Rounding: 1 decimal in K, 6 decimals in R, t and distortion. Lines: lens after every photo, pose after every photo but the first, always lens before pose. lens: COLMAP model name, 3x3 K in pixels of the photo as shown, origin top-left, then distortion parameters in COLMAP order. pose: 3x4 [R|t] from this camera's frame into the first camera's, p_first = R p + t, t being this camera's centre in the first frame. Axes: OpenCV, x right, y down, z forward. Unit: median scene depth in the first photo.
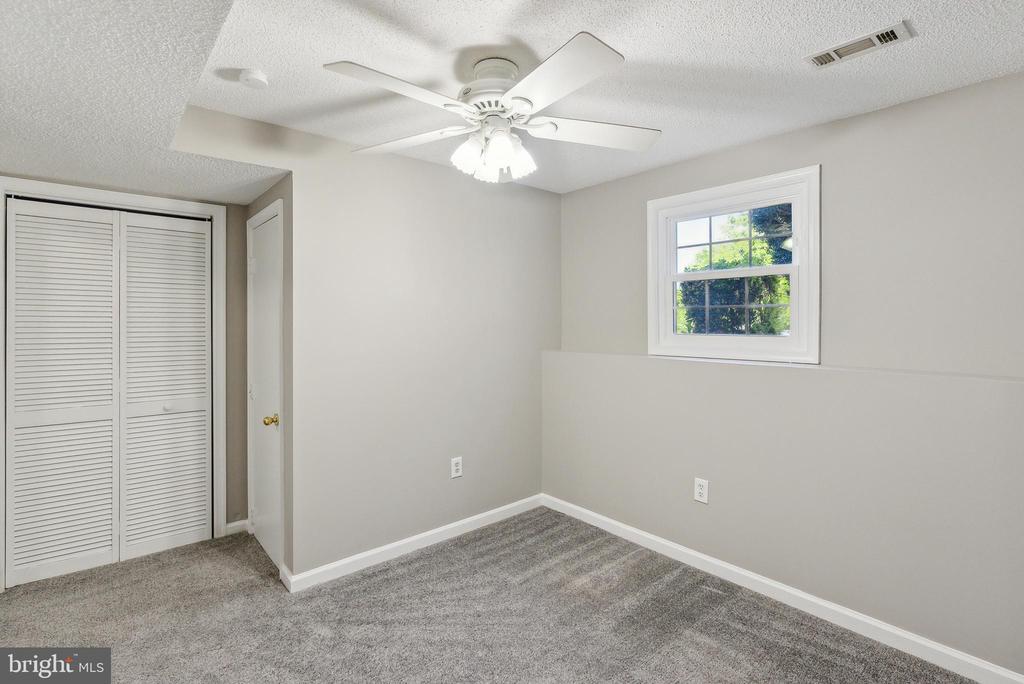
lens RADIAL K [[484.1, 0, 513.2], [0, 484.1, 320.7], [0, 0, 1]] dist [-0.000421, 0.000131]
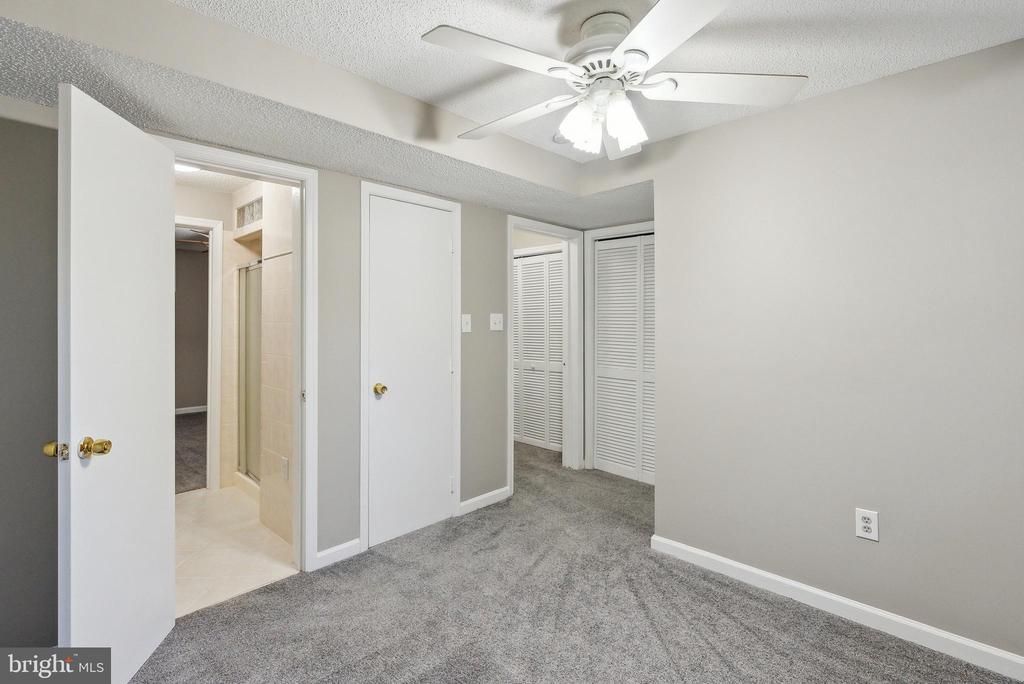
lens RADIAL K [[484.1, 0, 513.2], [0, 484.1, 320.7], [0, 0, 1]] dist [-0.000421, 0.000131]
pose [[0.084296, 0.003108, -0.996436, 0.657180], [0.000720, 0.999995, 0.003180, 0.022430], [0.996441, -0.000986, 0.084293, 0.583958]]
